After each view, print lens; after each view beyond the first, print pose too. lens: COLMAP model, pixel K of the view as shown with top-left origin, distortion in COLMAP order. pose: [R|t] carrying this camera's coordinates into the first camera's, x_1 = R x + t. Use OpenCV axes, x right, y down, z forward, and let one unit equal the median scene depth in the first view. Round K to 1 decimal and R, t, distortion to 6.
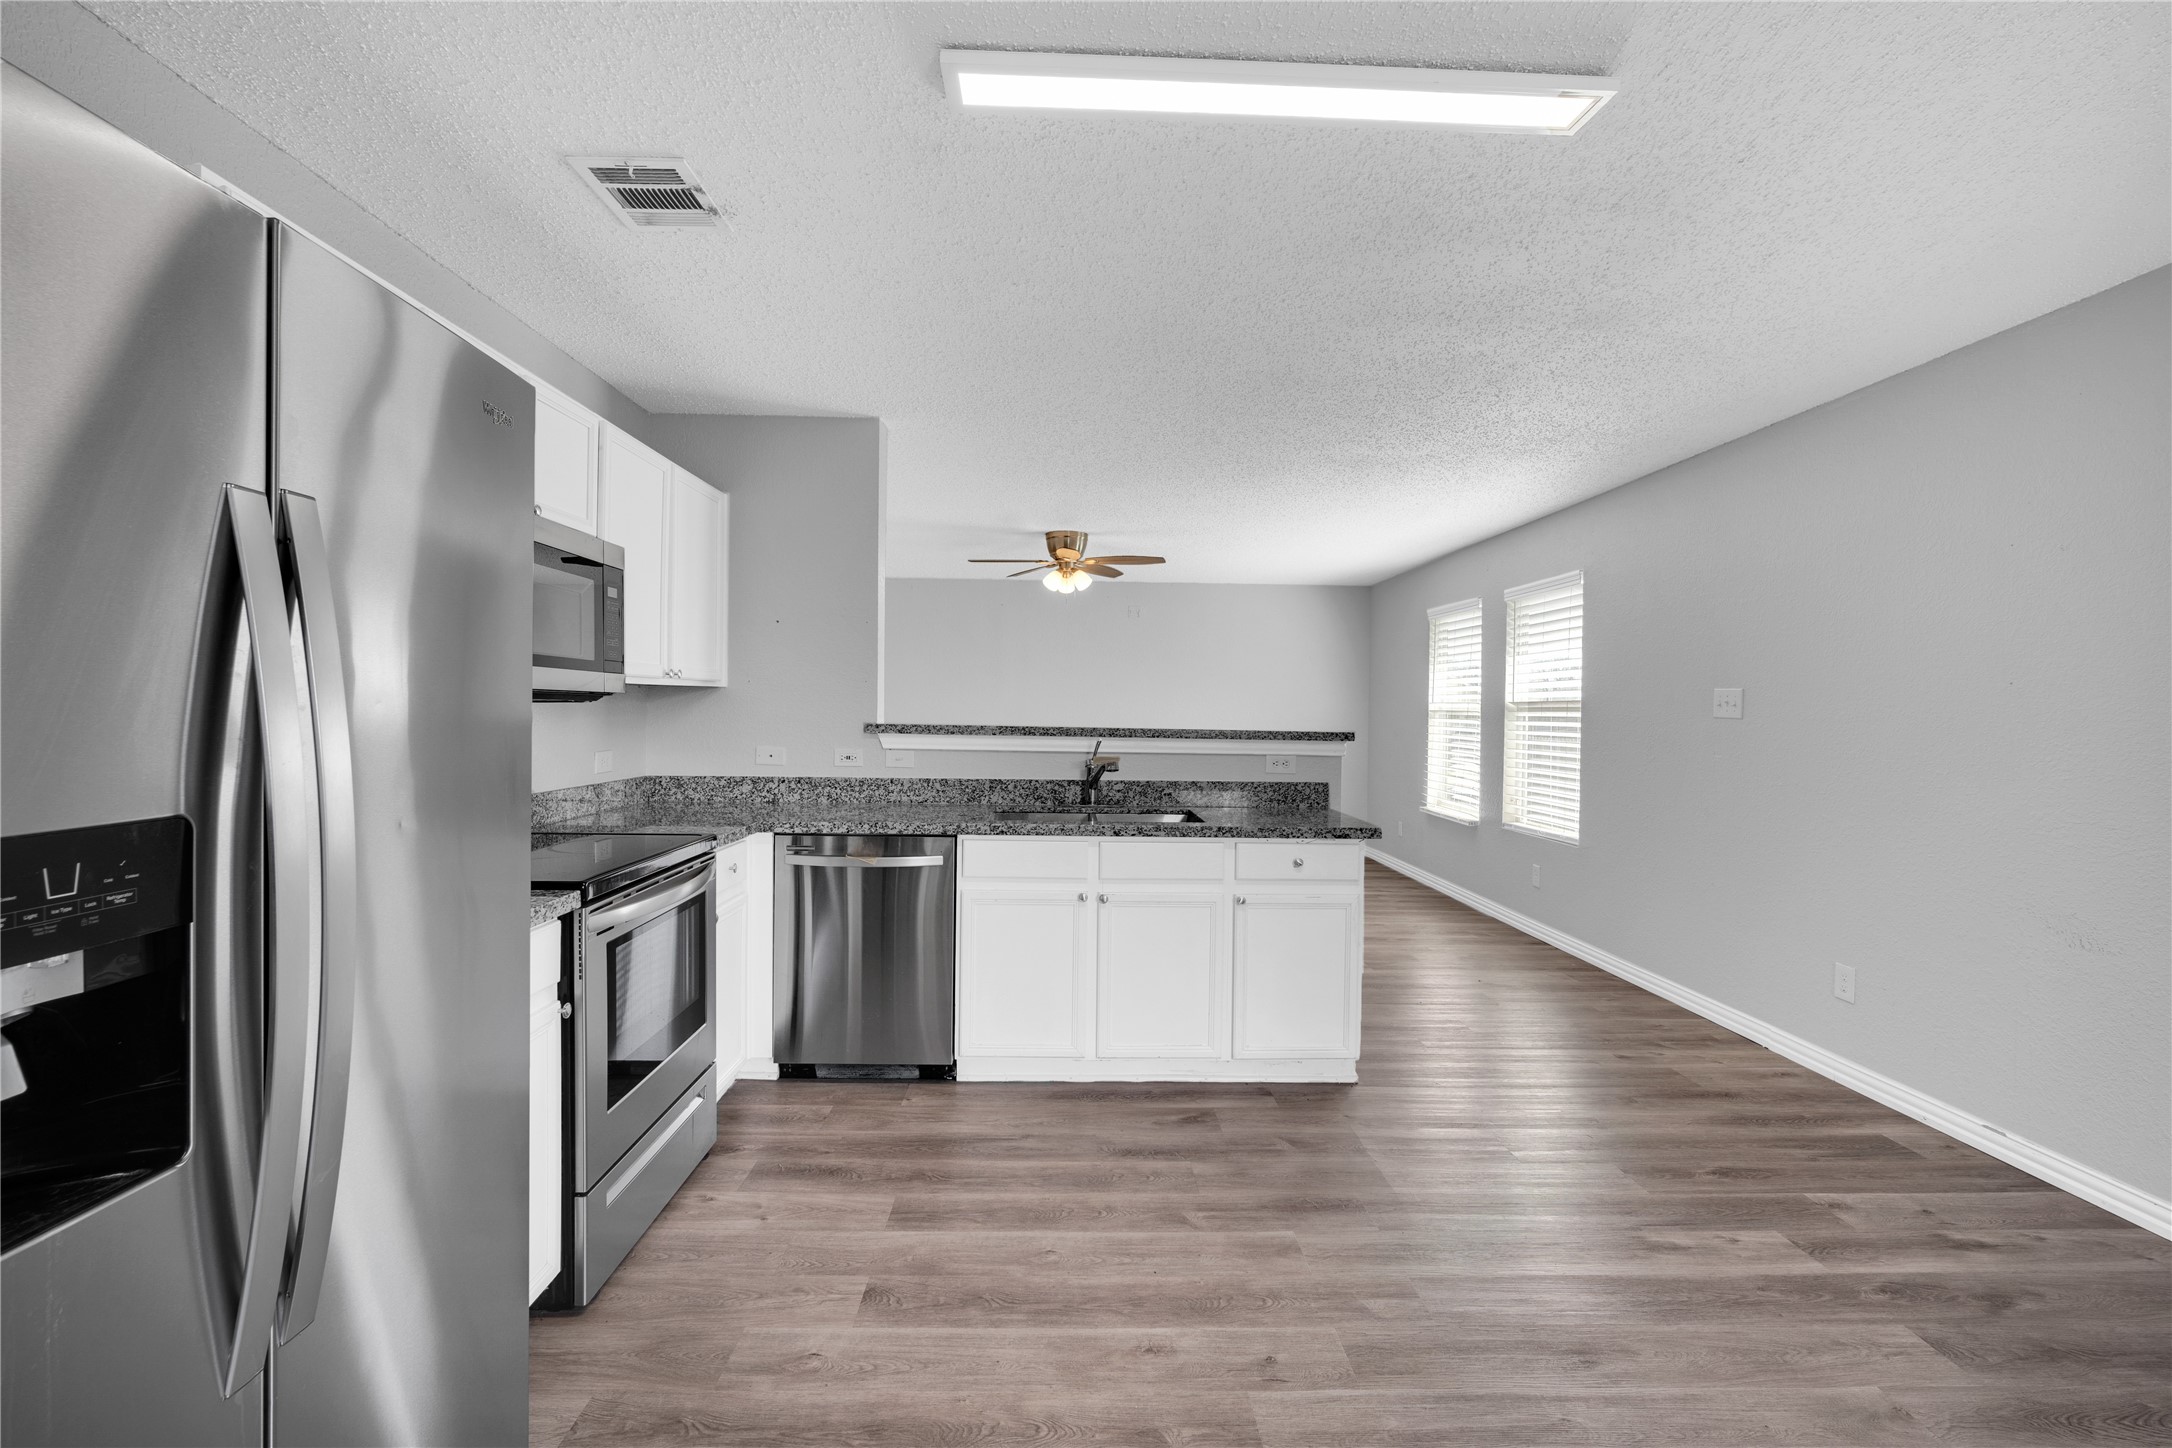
lens RADIAL K [[945.9, 0, 1084.4], [0, 945.9, 721.8], [0, 0, 1]] dist [-0.014437, 0.004918]
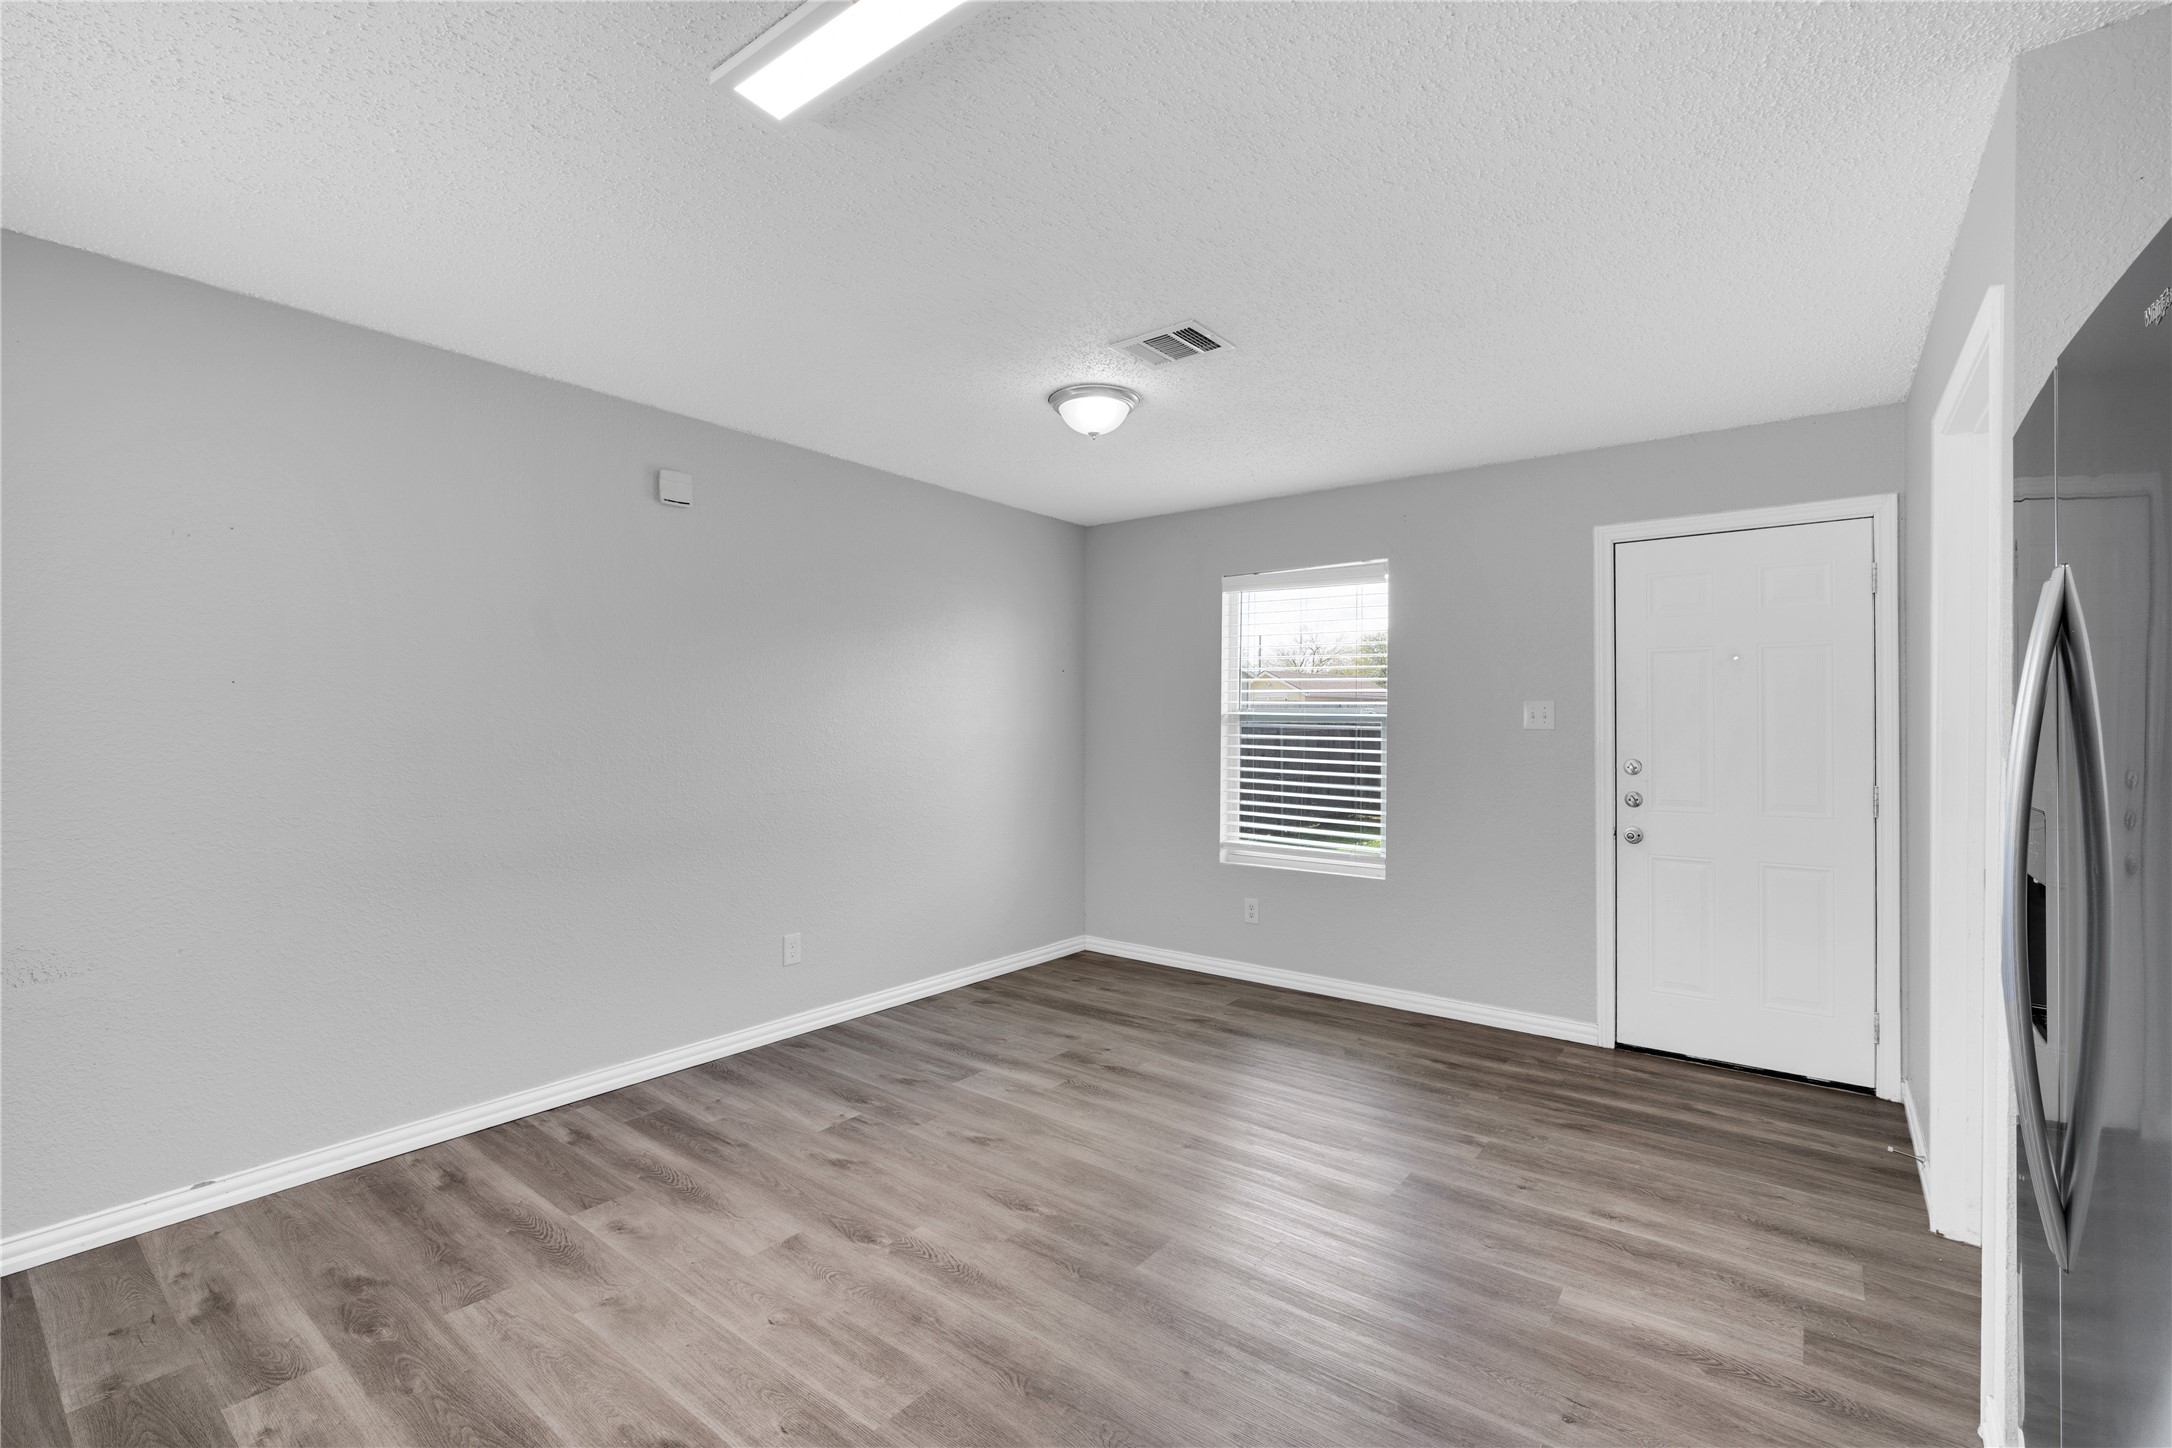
lens RADIAL K [[945.9, 0, 1081.8], [0, 945.9, 719.9], [0, 0, 1]] dist [-0.014437, 0.004918]
pose [[-0.774339, -0.013945, 0.632617, -0.192457], [-0.005515, 0.999868, 0.015290, -0.017075], [-0.632747, 0.008351, -0.774314, 0.844858]]
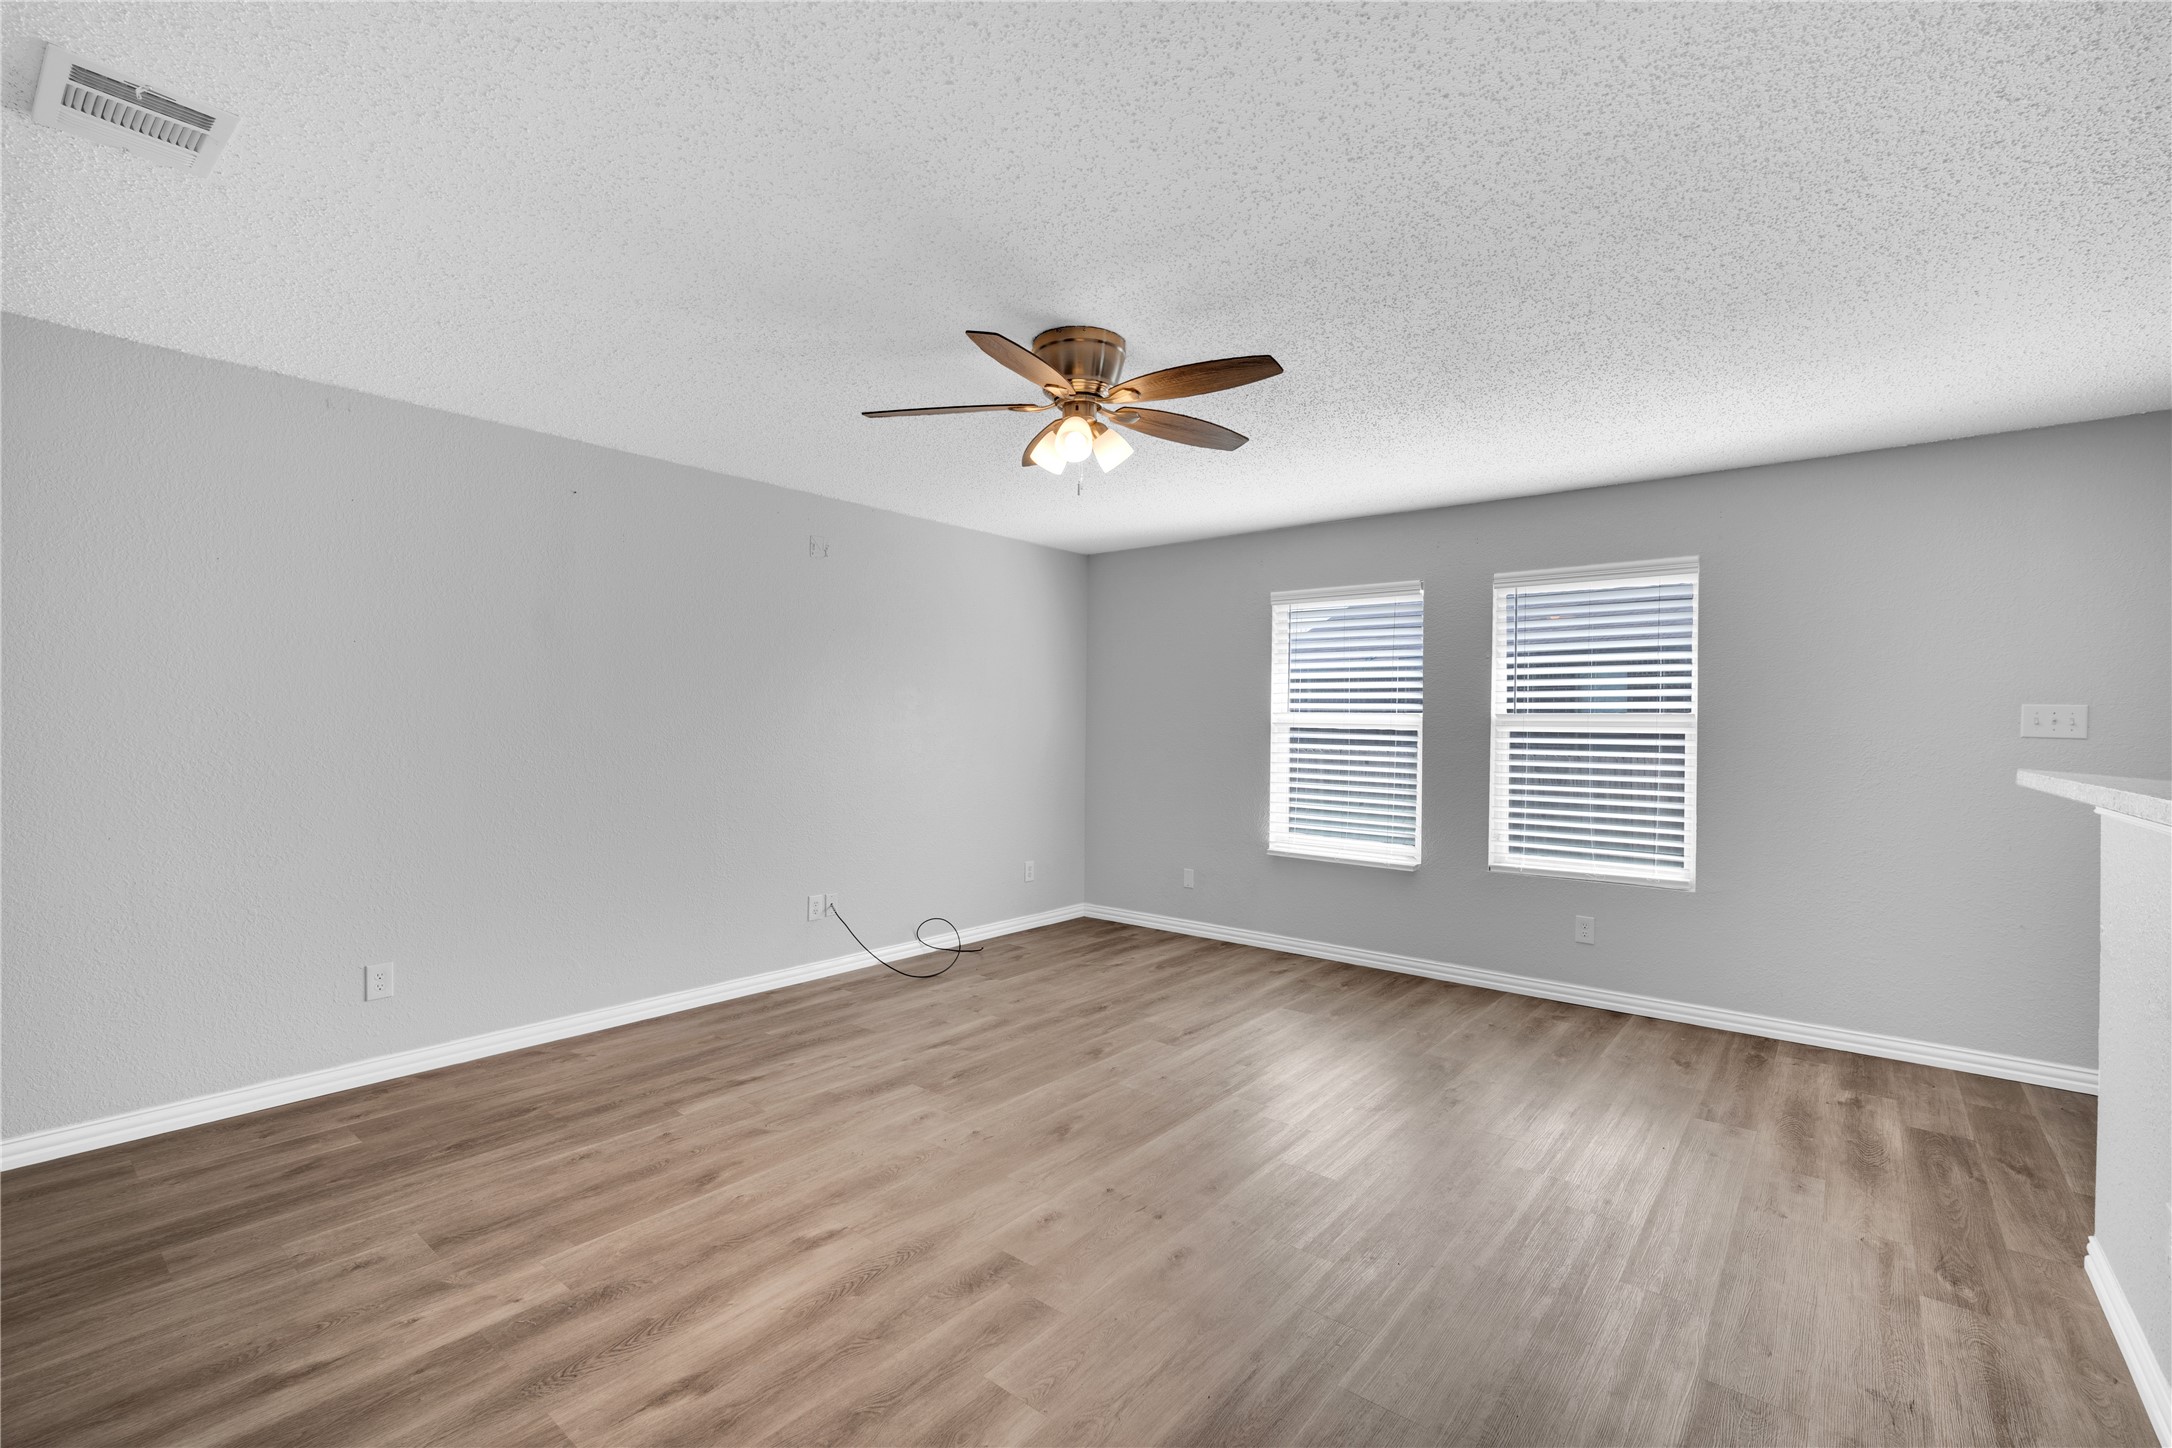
lens RADIAL K [[945.9, 0, 1082.5], [0, 945.9, 722.5], [0, 0, 1]] dist [-0.014437, 0.004918]
pose [[0.653859, -0.004740, 0.756601, -0.705224], [0.006363, 0.999979, 0.000766, -0.029499], [-0.756590, 0.004313, 0.653876, 1.371826]]
